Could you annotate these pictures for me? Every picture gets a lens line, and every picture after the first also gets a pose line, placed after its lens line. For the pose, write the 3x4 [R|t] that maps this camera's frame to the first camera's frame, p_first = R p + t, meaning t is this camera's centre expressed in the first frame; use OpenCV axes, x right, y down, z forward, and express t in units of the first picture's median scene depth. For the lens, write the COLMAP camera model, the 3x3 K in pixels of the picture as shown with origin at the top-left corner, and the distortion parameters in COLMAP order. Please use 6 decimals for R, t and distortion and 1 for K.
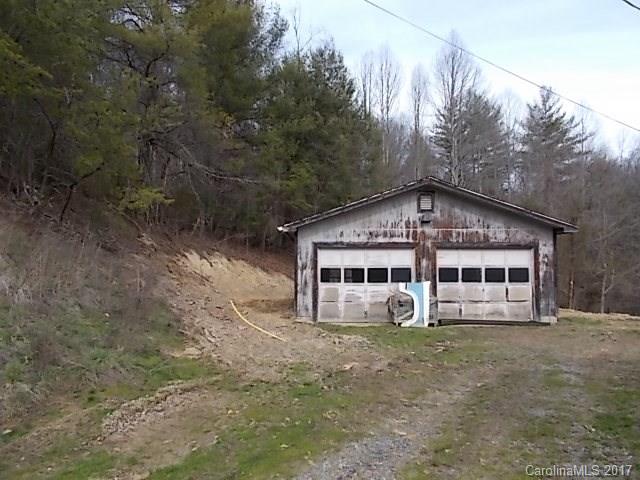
lens RADIAL K [[479.2, 0, 320.0], [0, 479.2, 240.0], [0, 0, 1]] dist [-0.000724, 0.002143]
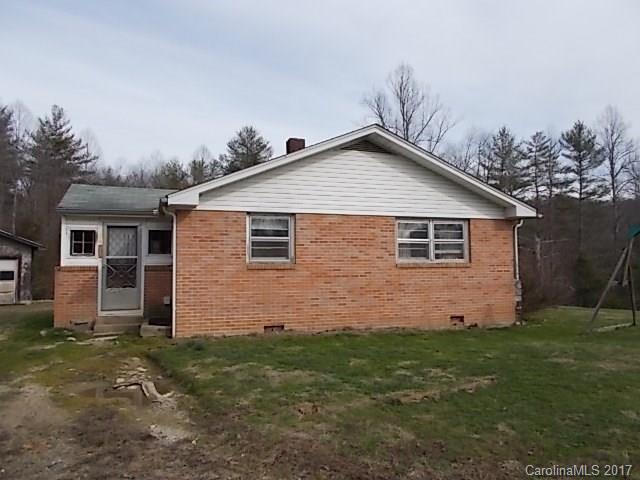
lens RADIAL K [[479.2, 0, 320.0], [0, 479.2, 240.0], [0, 0, 1]] dist [-0.000724, 0.002143]
pose [[0.587233, 0.051449, 0.807781, -0.048138], [-0.044324, 0.998524, -0.031375, -0.007358], [-0.808203, -0.017380, 0.588647, -0.140099]]
